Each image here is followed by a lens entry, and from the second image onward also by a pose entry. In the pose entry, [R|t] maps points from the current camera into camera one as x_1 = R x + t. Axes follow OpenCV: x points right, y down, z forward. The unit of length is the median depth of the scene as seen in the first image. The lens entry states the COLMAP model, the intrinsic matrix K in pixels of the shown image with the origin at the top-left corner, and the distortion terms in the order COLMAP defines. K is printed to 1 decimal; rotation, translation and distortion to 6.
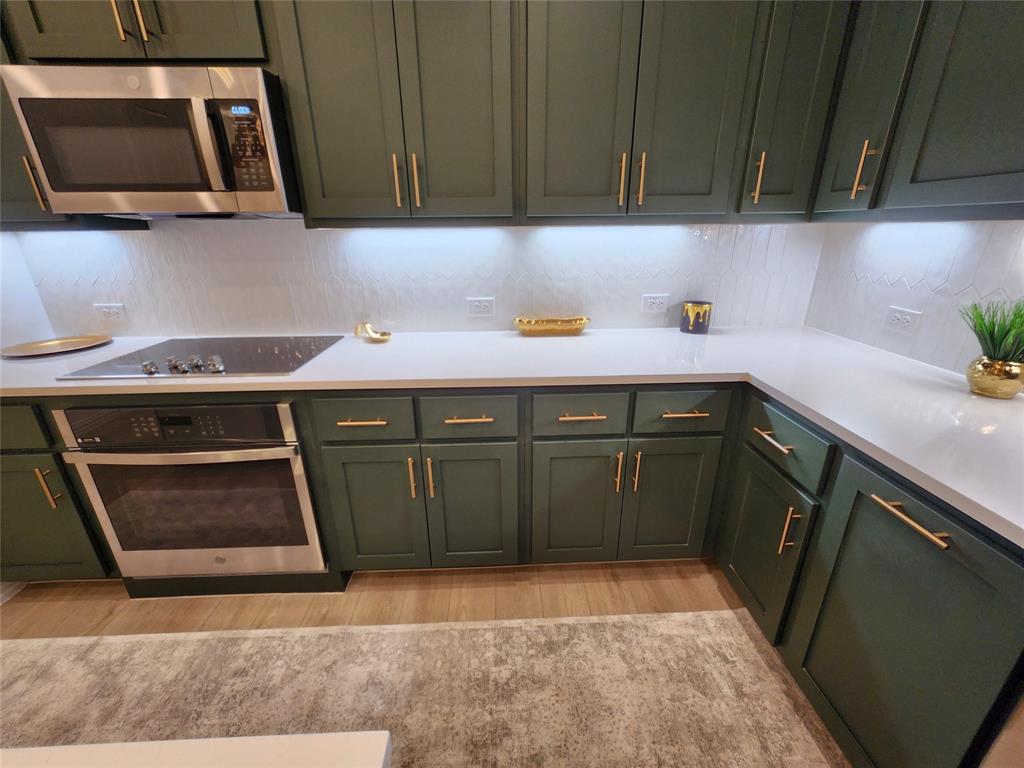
lens RADIAL K [[421.9, 0, 512.3], [0, 421.9, 386.6], [0, 0, 1]] dist [-0.000943, -0.000050]
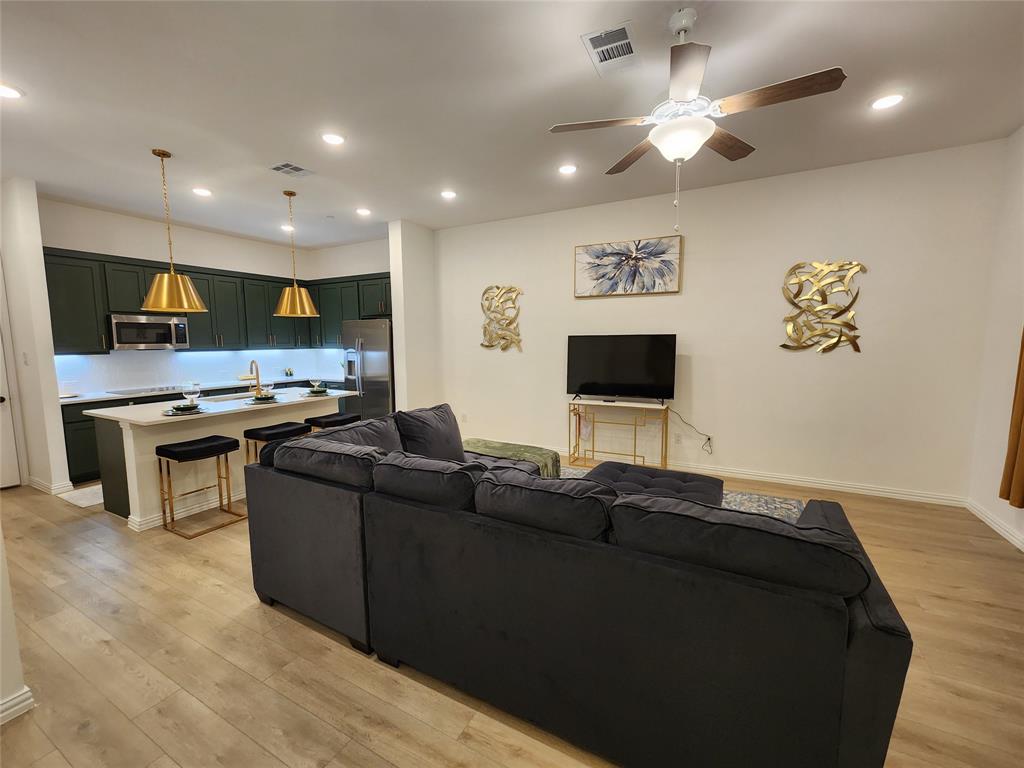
lens RADIAL K [[420.9, 0, 512.0], [0, 420.9, 384.0], [0, 0, 1]] dist [0.001679, 0.000210]
pose [[0.508283, -0.082911, 0.857190, -2.278532], [0.303086, 0.948897, -0.087938, 1.104653], [-0.806094, 0.304500, 0.507438, -3.153850]]
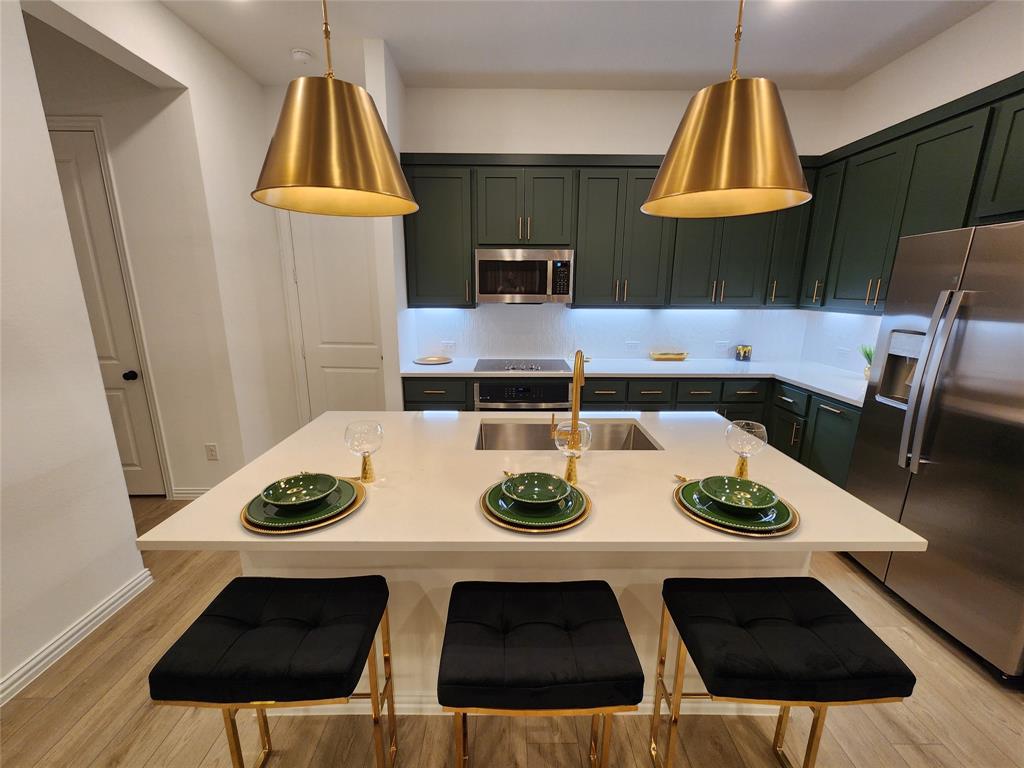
lens RADIAL K [[421.9, 0, 512.3], [0, 421.9, 386.6], [0, 0, 1]] dist [-0.000943, -0.000050]
pose [[0.999406, 0.022030, -0.026515, -0.755387], [-0.025303, 0.991163, -0.130214, 0.351422], [0.023412, 0.130808, 0.991131, -1.224906]]
